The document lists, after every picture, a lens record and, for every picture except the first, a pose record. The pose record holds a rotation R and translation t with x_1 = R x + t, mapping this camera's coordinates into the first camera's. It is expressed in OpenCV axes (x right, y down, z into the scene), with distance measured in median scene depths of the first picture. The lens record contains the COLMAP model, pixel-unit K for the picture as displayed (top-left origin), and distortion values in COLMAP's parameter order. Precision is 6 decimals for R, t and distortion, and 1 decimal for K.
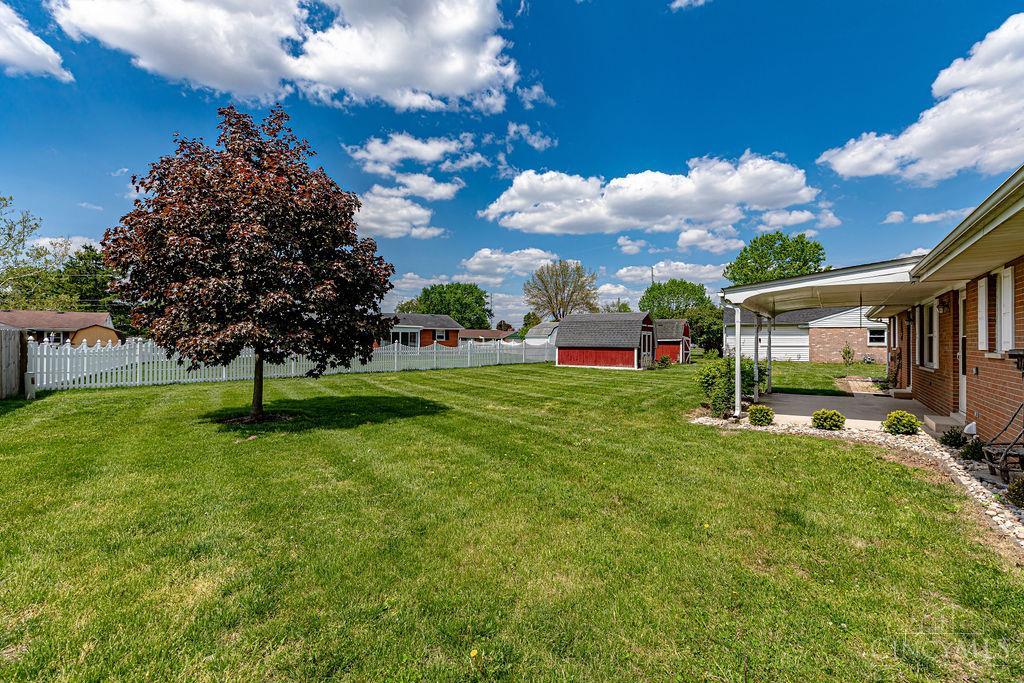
lens RADIAL K [[471.2, 0, 518.2], [0, 471.2, 342.3], [0, 0, 1]] dist [-0.002395, -0.000284]
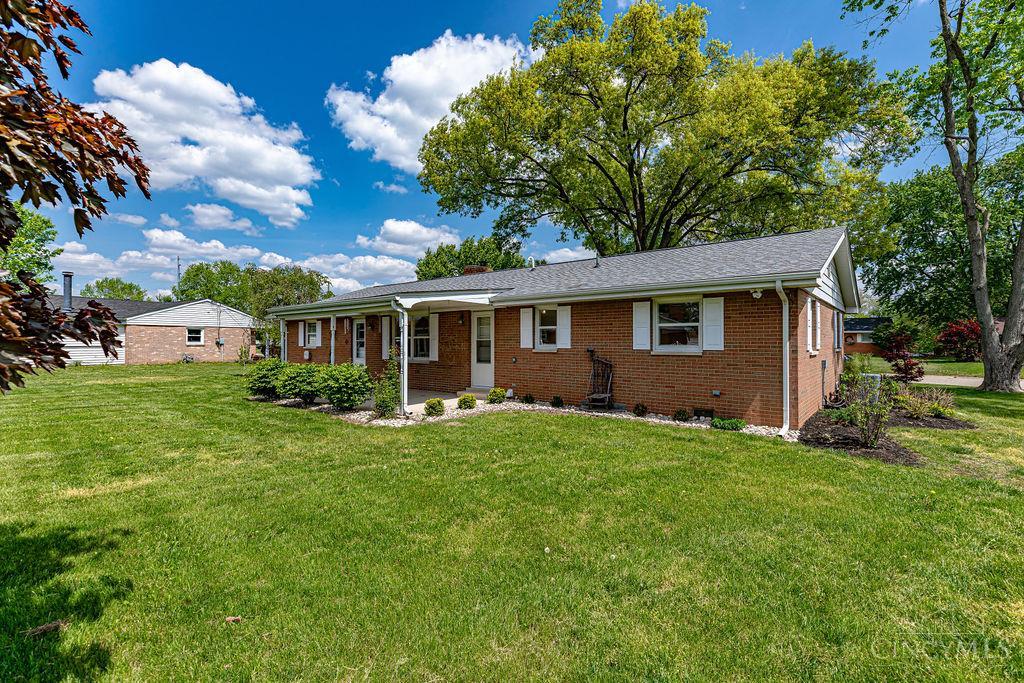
lens RADIAL K [[471.2, 0, 514.4], [0, 471.2, 340.9], [0, 0, 1]] dist [-0.002395, -0.000284]
pose [[0.060241, -0.000017, 0.998184, -0.209112], [-0.001440, 0.999999, 0.000104, -0.002467], [-0.998183, -0.001443, 0.060241, 0.248853]]
